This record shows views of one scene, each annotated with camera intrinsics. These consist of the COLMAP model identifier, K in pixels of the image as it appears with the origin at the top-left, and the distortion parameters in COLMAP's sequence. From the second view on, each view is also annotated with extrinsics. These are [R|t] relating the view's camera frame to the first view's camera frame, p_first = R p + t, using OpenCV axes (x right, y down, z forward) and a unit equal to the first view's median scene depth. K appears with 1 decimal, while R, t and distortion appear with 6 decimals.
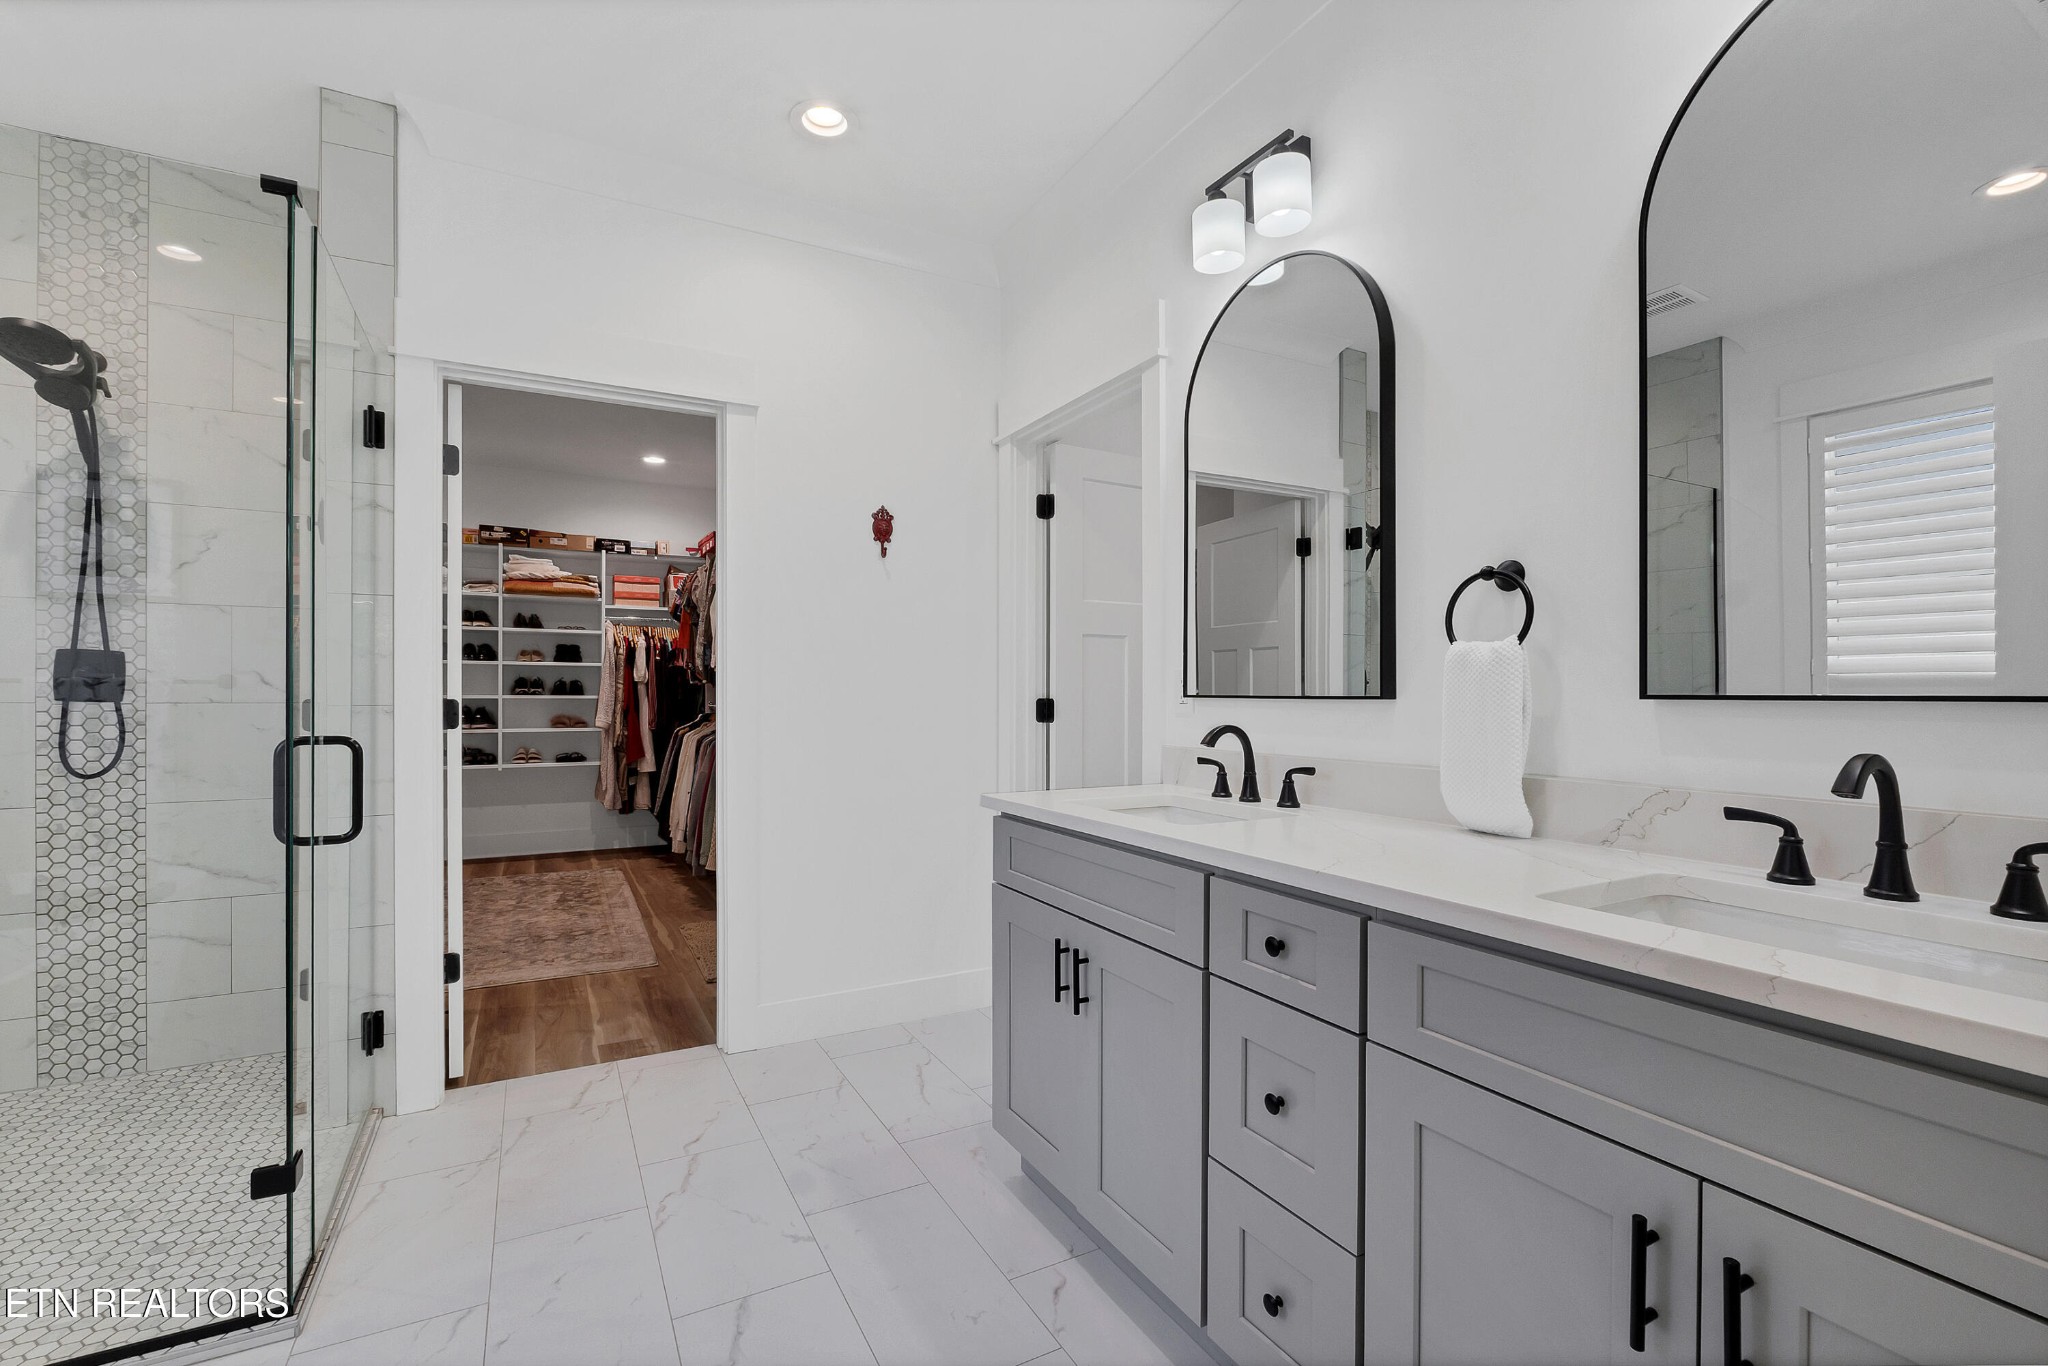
lens RADIAL K [[887.7, 0, 981.8], [0, 887.7, 692.5], [0, 0, 1]] dist [-0.004394, -0.000510]
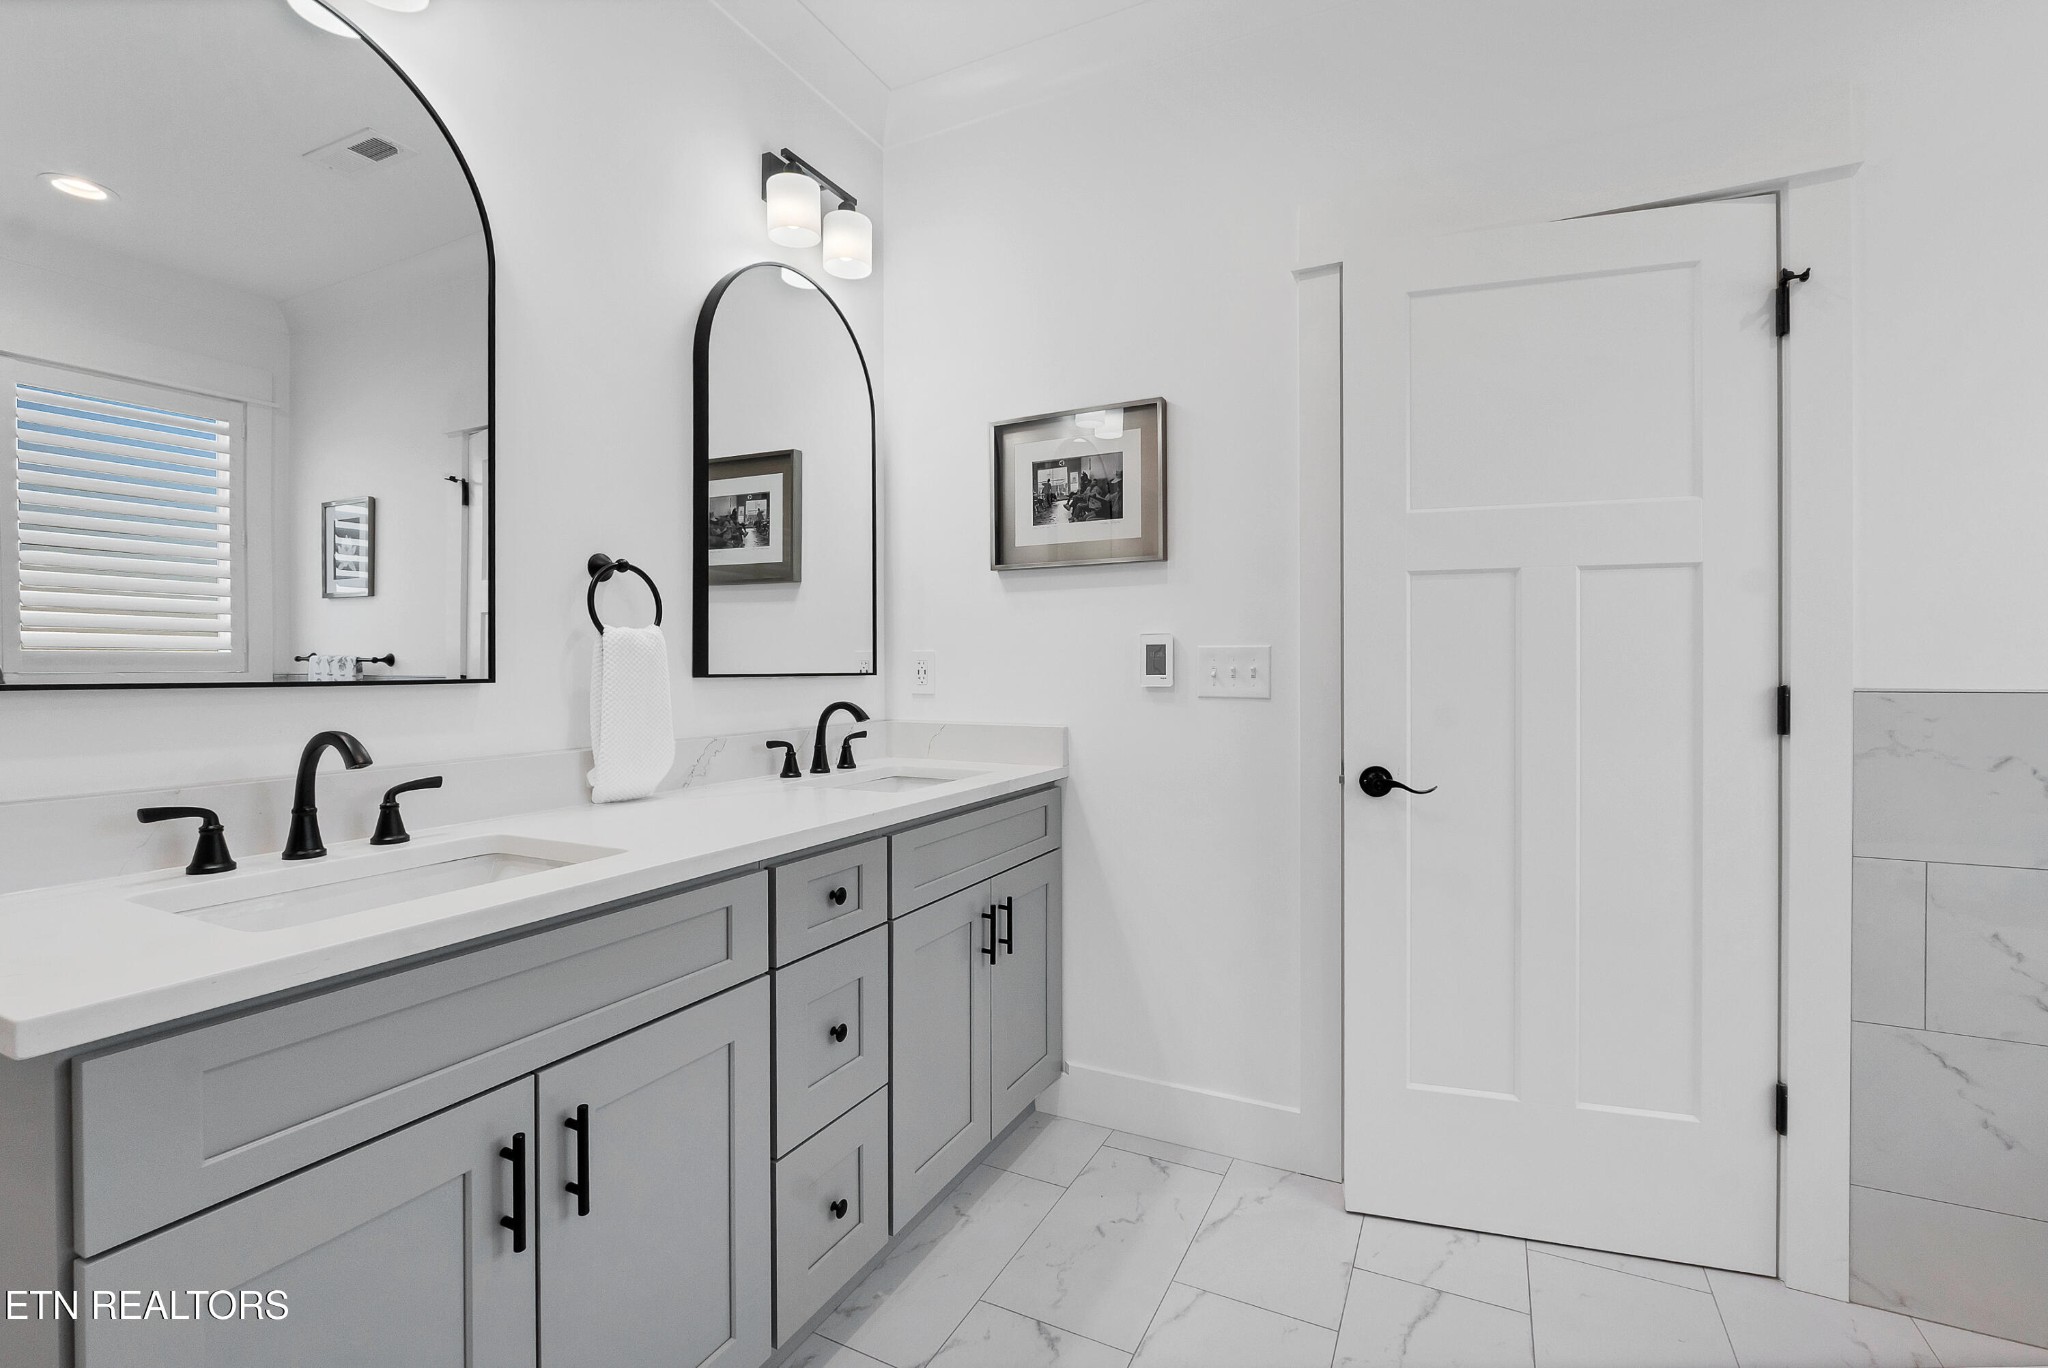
lens RADIAL K [[887.7, 0, 1062.3], [0, 887.7, 677.1], [0, 0, 1]] dist [-0.004394, -0.000510]
pose [[-0.602382, -0.002029, 0.798205, -0.552458], [0.010987, 0.999881, 0.010833, -0.000803], [-0.798132, 0.015295, -0.602288, 1.068491]]
